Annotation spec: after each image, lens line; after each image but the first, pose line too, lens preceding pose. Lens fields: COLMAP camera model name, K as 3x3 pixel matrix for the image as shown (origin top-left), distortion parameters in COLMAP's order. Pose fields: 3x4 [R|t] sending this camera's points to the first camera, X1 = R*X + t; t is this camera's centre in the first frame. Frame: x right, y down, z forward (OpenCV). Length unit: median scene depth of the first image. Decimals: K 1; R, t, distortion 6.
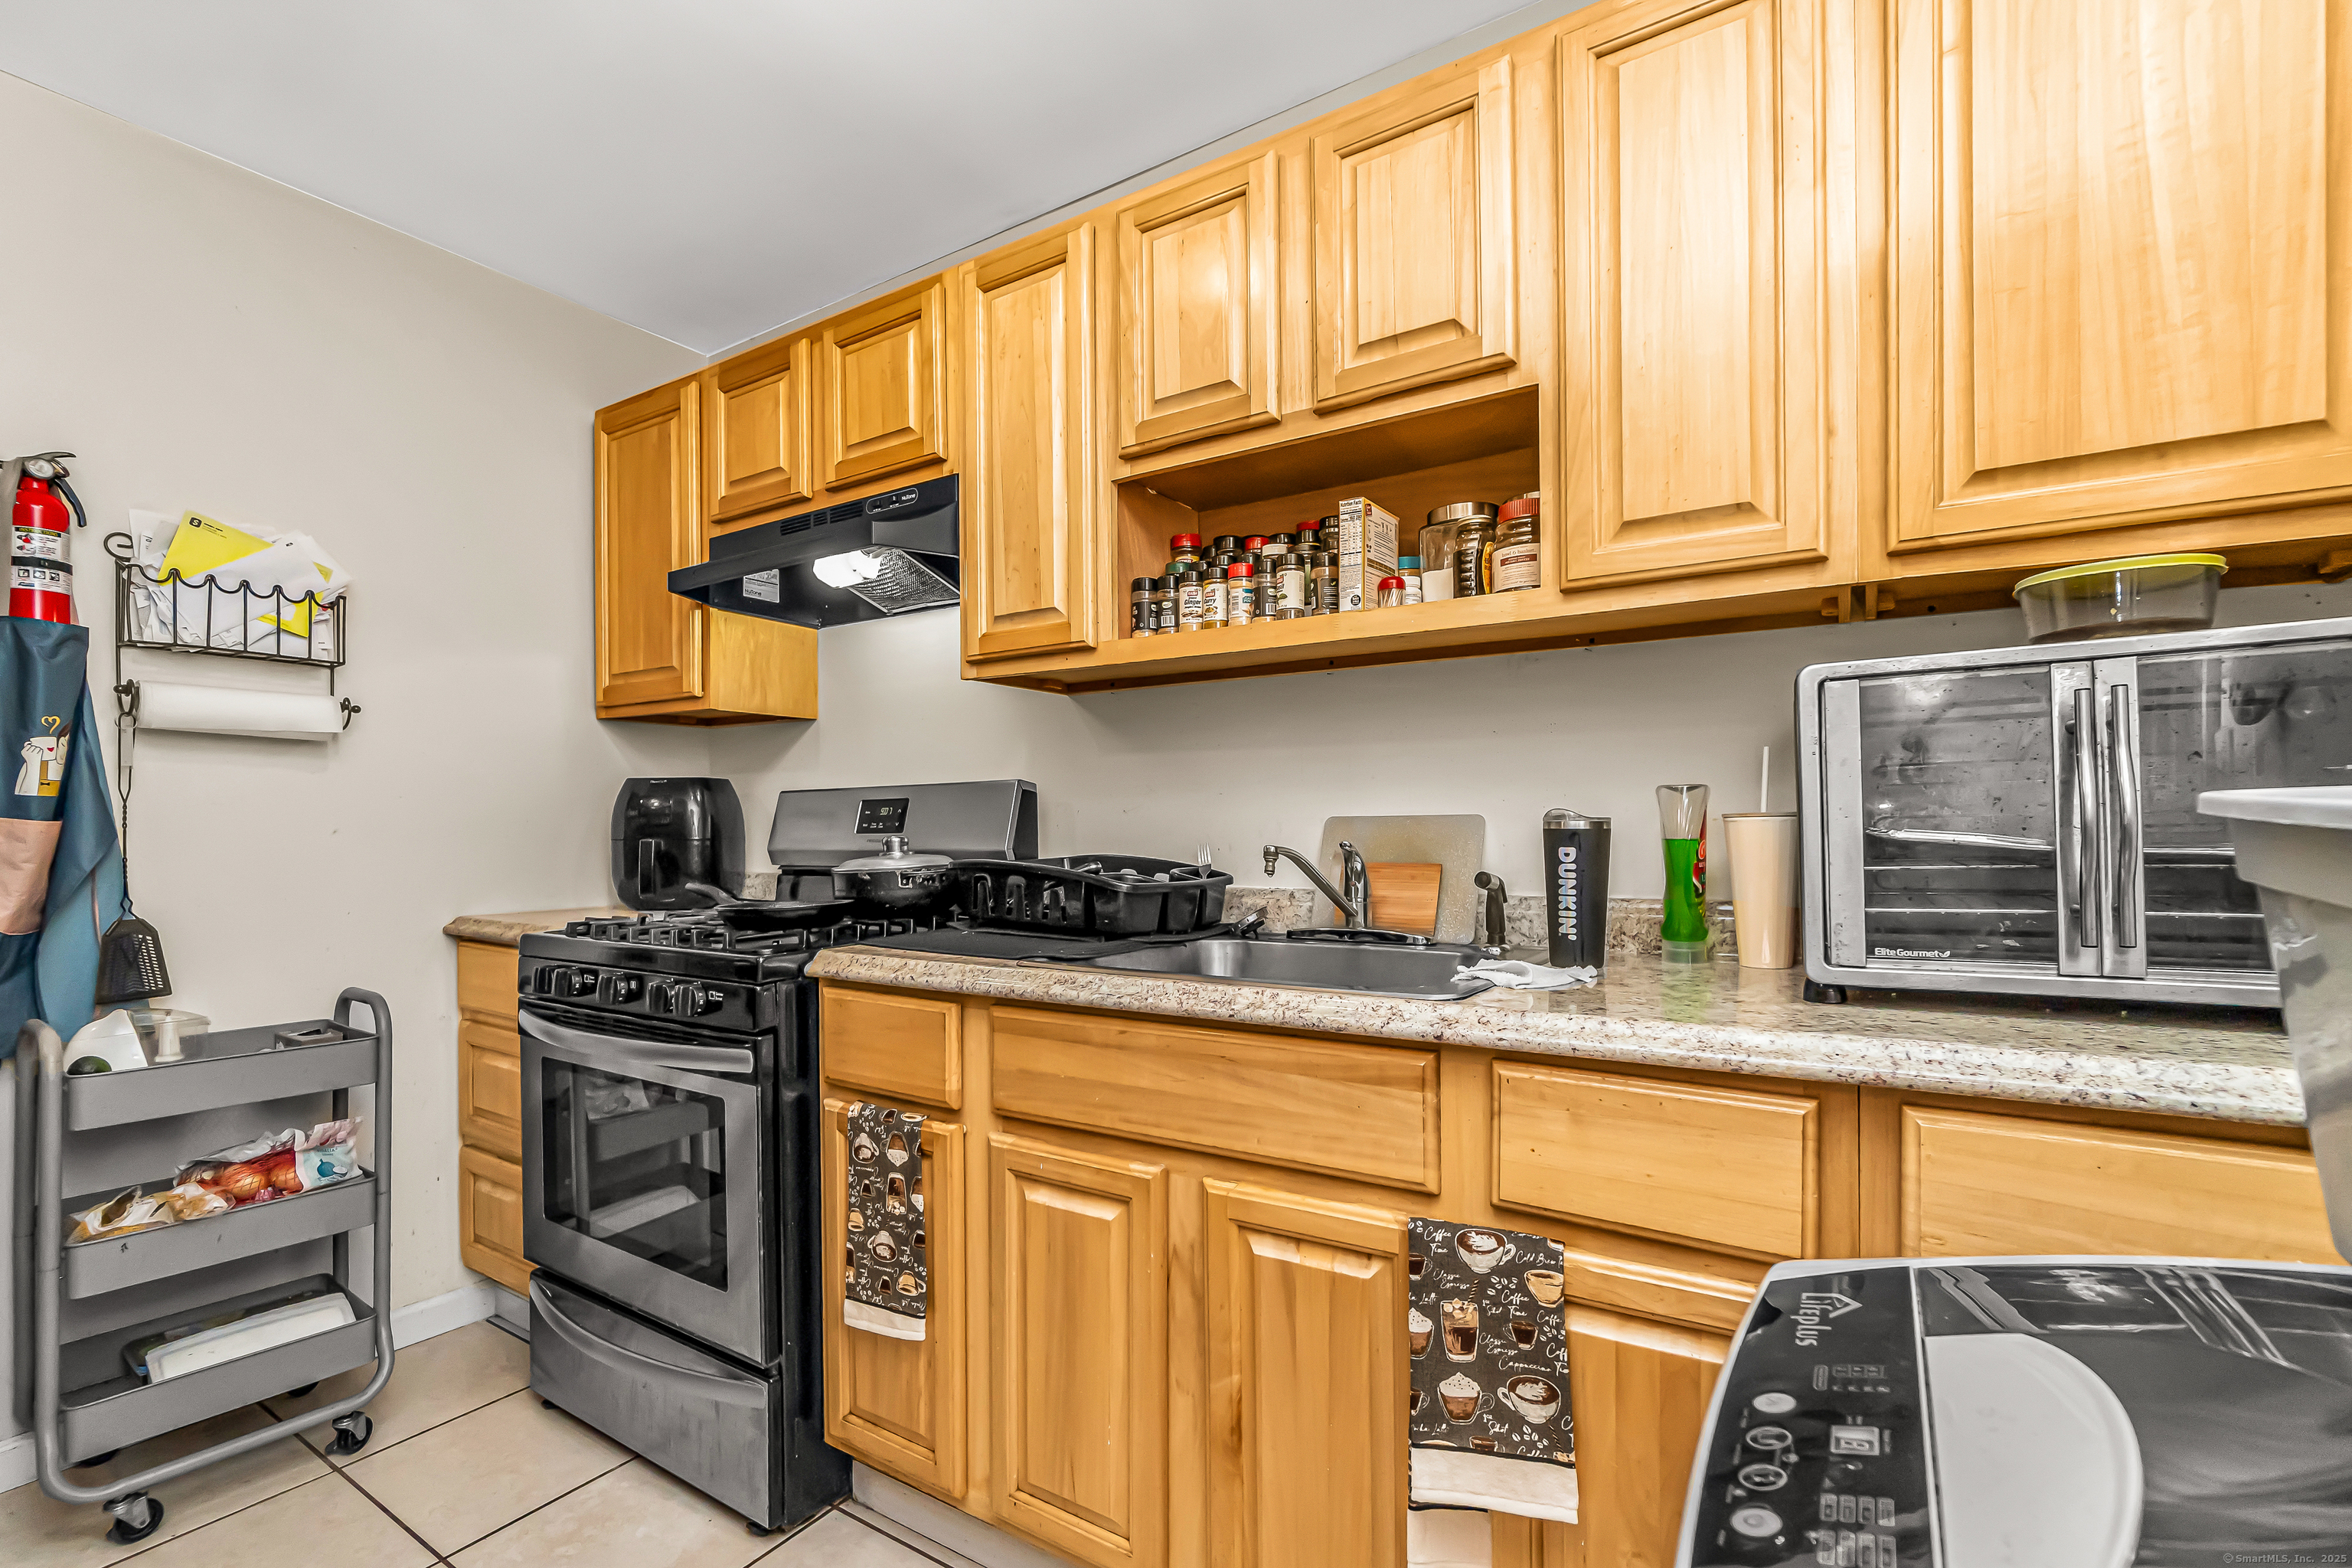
lens RADIAL K [[1029.4, 0, 1149.3], [0, 1029.4, 816.2], [0, 0, 1]] dist [-0.004861, -0.000392]
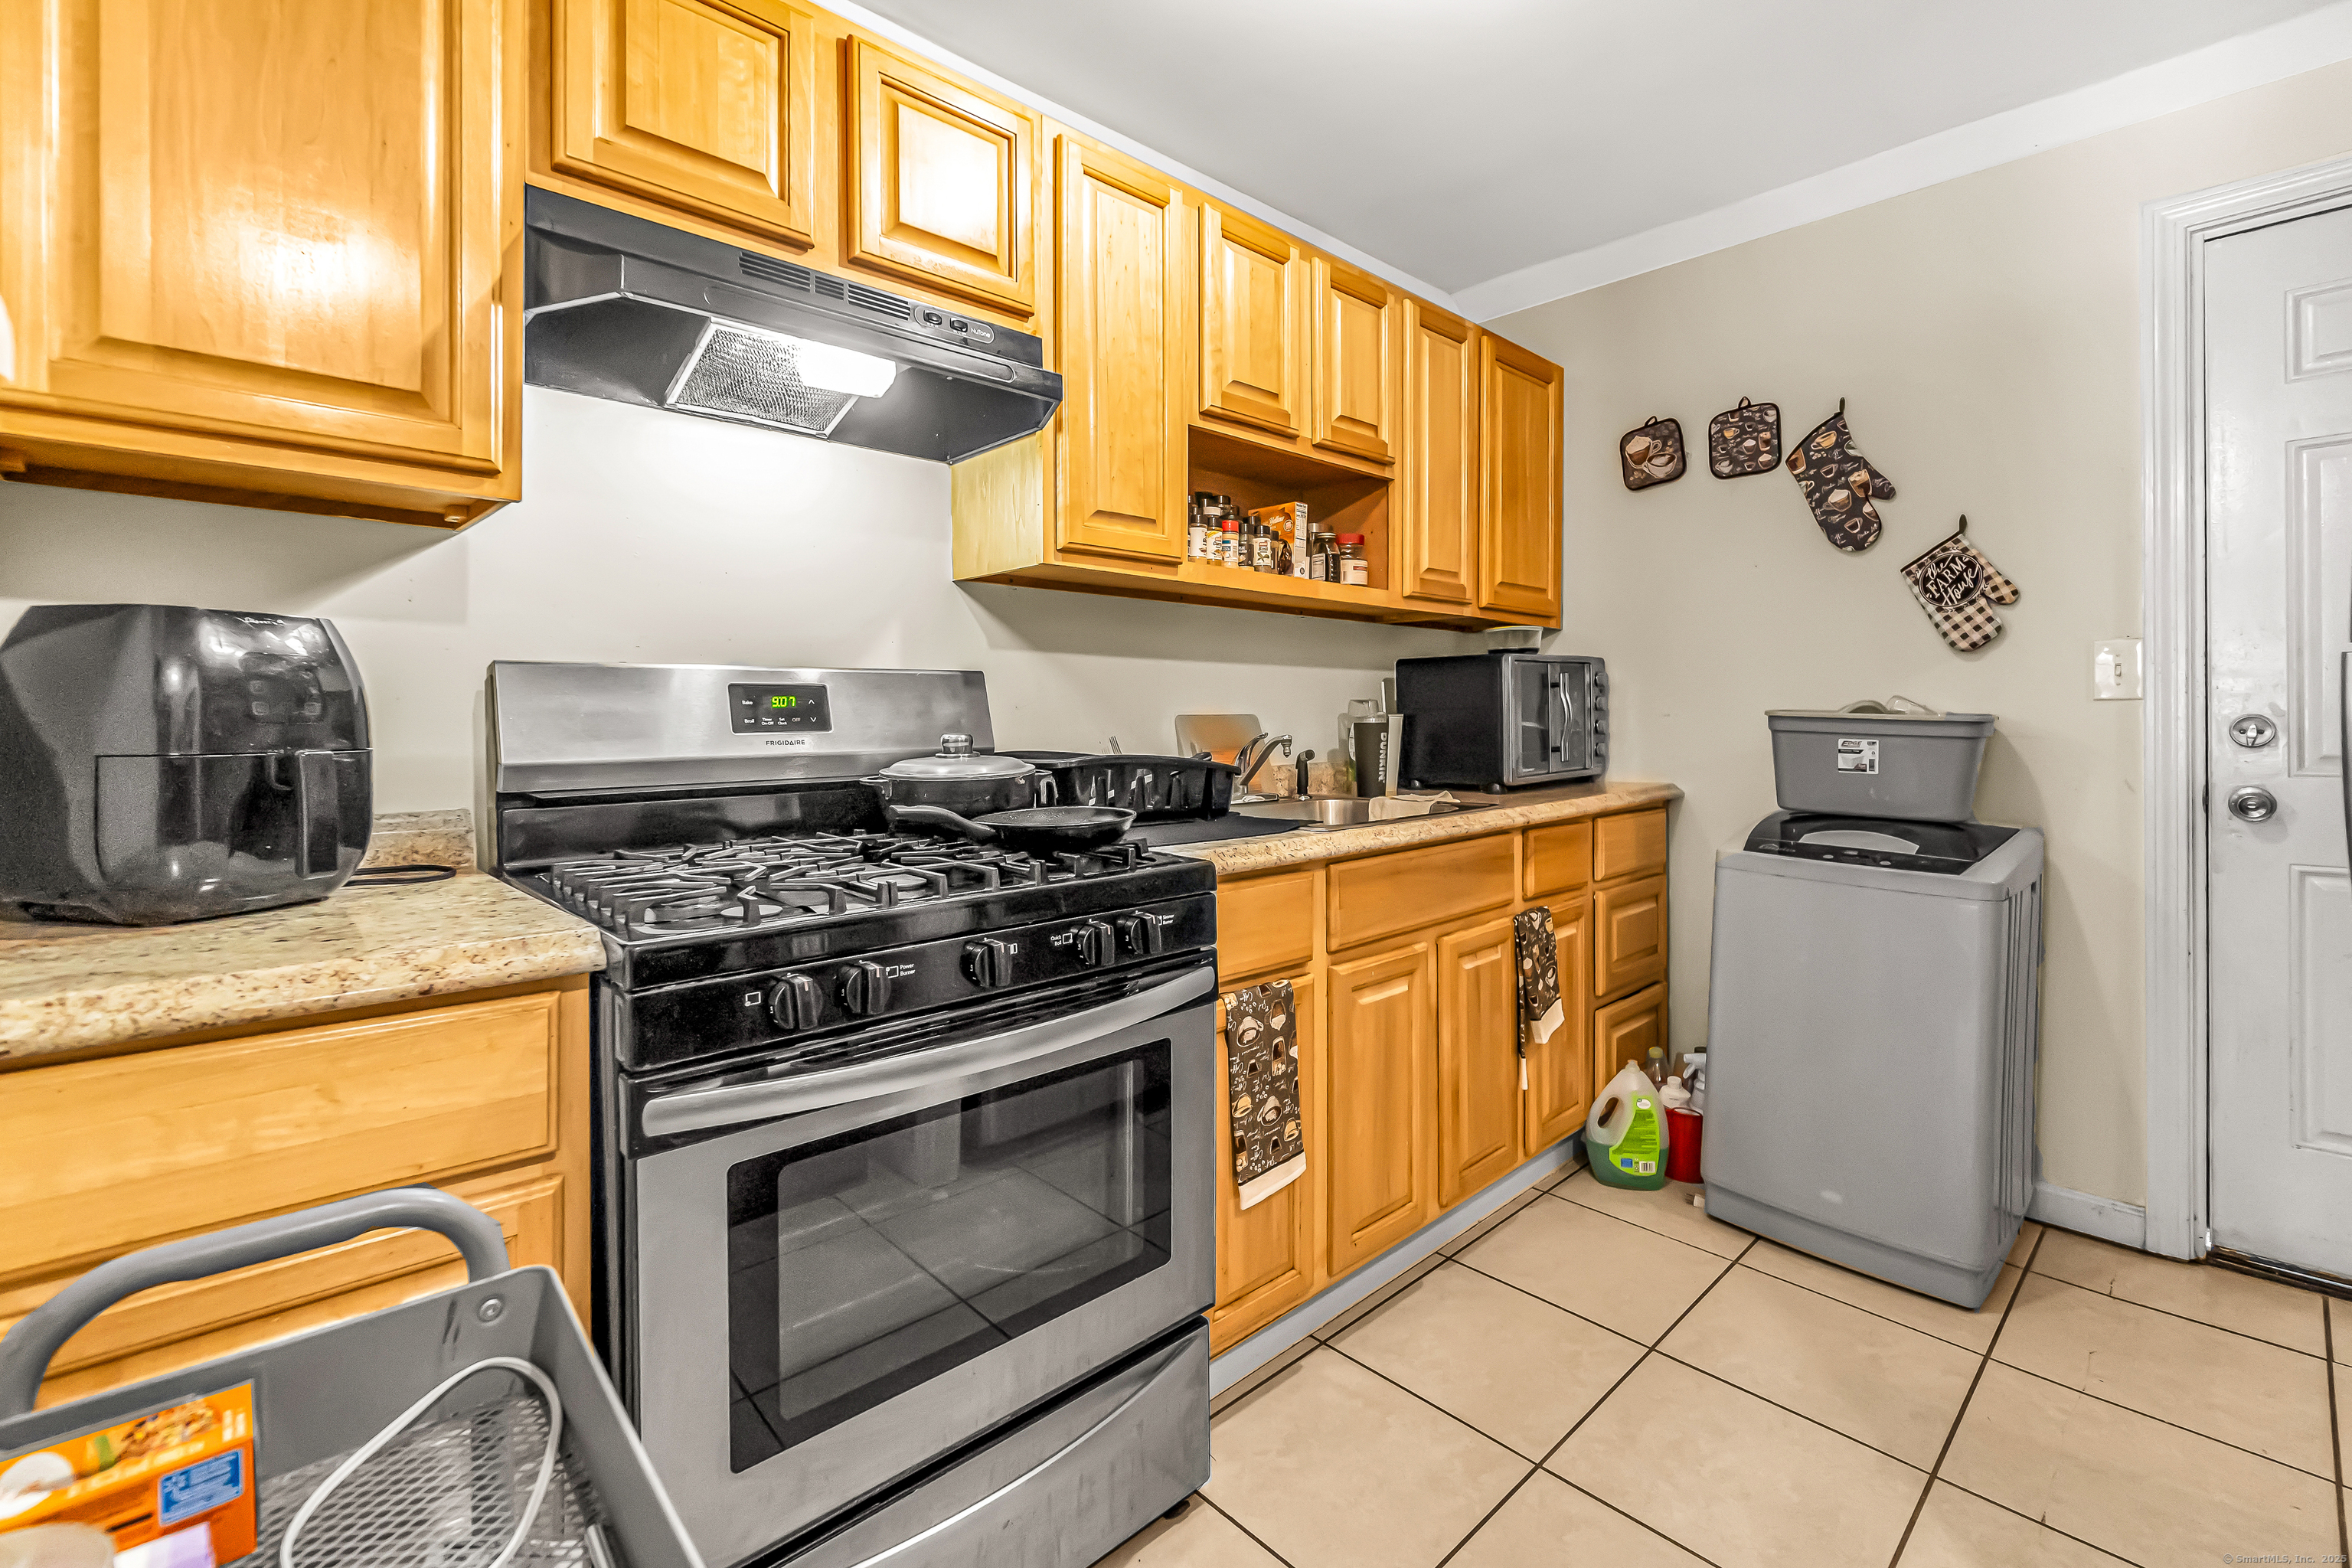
lens RADIAL K [[1029.4, 0, 1147.5], [0, 1029.4, 724.6], [0, 0, 1]] dist [-0.004861, -0.000392]
pose [[0.242883, 0.002314, 0.970053, -1.334525], [-0.002995, 0.999994, -0.001636, 0.016919], [-0.970051, -0.002508, 0.242889, 0.866193]]
